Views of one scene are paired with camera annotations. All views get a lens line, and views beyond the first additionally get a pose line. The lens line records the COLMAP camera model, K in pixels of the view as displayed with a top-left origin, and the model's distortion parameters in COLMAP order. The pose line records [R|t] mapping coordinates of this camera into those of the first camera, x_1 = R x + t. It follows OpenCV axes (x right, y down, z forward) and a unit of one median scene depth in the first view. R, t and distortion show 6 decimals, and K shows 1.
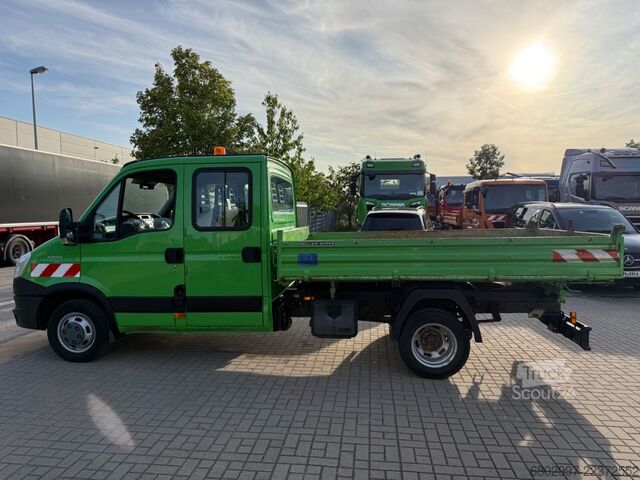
lens RADIAL K [[450.1, 0, 323.0], [0, 450.1, 239.2], [0, 0, 1]] dist [0.054744, -0.066736]
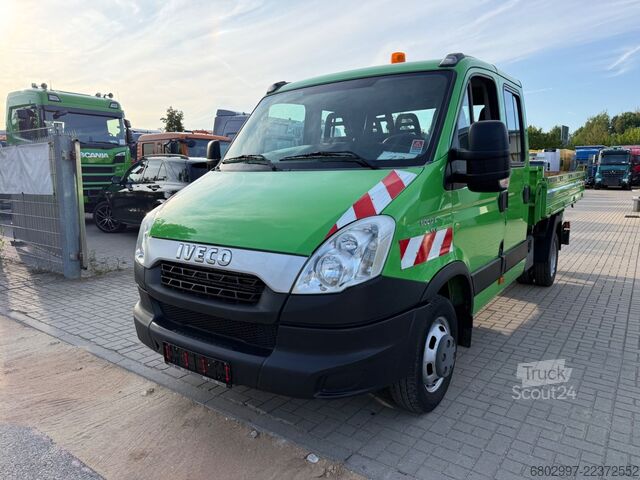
lens RADIAL K [[455.1, 0, 325.9], [0, 455.1, 239.0], [0, 0, 1]] dist [0.002176, -0.005267]
pose [[0.494966, -0.127228, 0.859548, -1.068804], [0.055864, 0.991835, 0.114640, -0.003084], [-0.867115, -0.008725, 0.498032, 0.846155]]
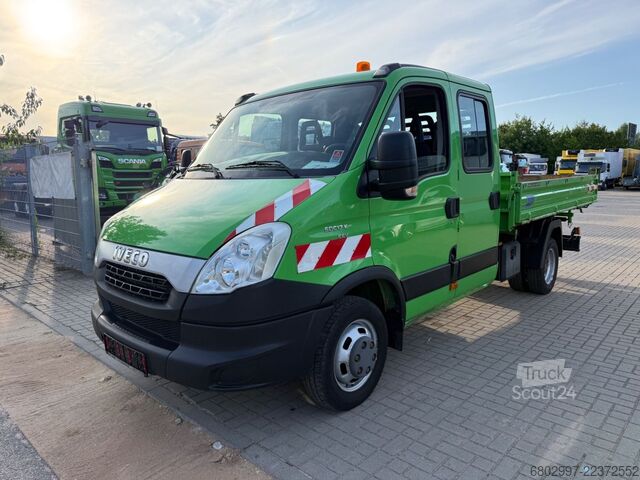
lens RADIAL K [[453.3, 0, 320.0], [0, 453.3, 240.0], [0, 0, 1]] dist [0.023917, -0.034674]
pose [[0.598759, -0.117969, 0.792194, -1.009086], [0.057284, 0.992868, 0.104555, -0.000610], [-0.798878, -0.017224, 0.601247, 0.698723]]
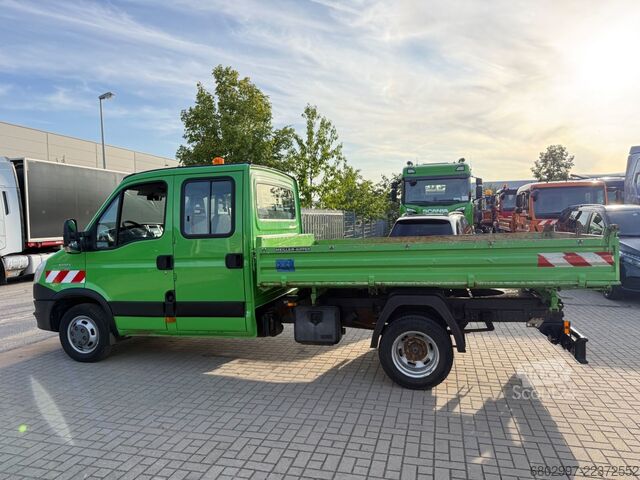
lens RADIAL K [[450.5, 0, 320.0], [0, 450.5, 240.0], [0, 0, 1]] dist [0.059675, -0.089030]
pose [[0.988435, -0.013252, -0.151063, 0.179225], [0.010230, 0.999732, -0.020763, 0.009508], [0.151297, 0.018978, 0.988306, 0.014882]]
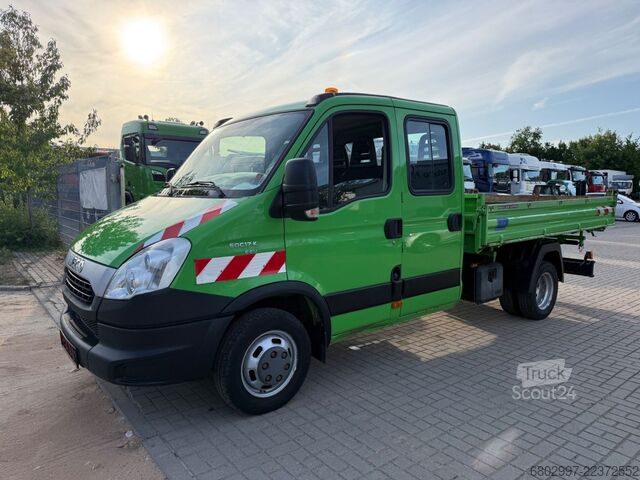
lens RADIAL K [[453.3, 0, 320.0], [0, 453.3, 240.0], [0, 0, 1]] dist [0.023917, -0.034674]
pose [[0.713216, -0.073516, 0.697079, -0.913844], [0.035883, 0.997010, 0.068433, -0.000561], [-0.700025, -0.023794, 0.713721, 0.521796]]
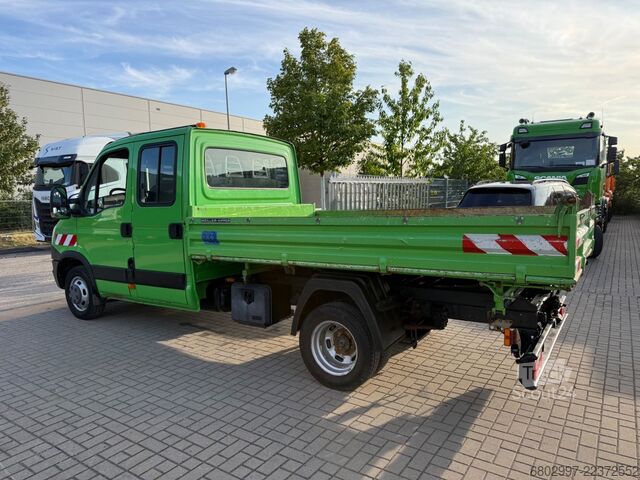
lens RADIAL K [[449.9, 0, 317.0], [0, 449.9, 242.7], [0, 0, 1]] dist [0.062341, -0.096605]
pose [[0.883251, 0.036906, -0.467446, 0.543347], [-0.013332, 0.998471, 0.053640, 0.002817], [0.468711, -0.041145, 0.882393, 0.260083]]
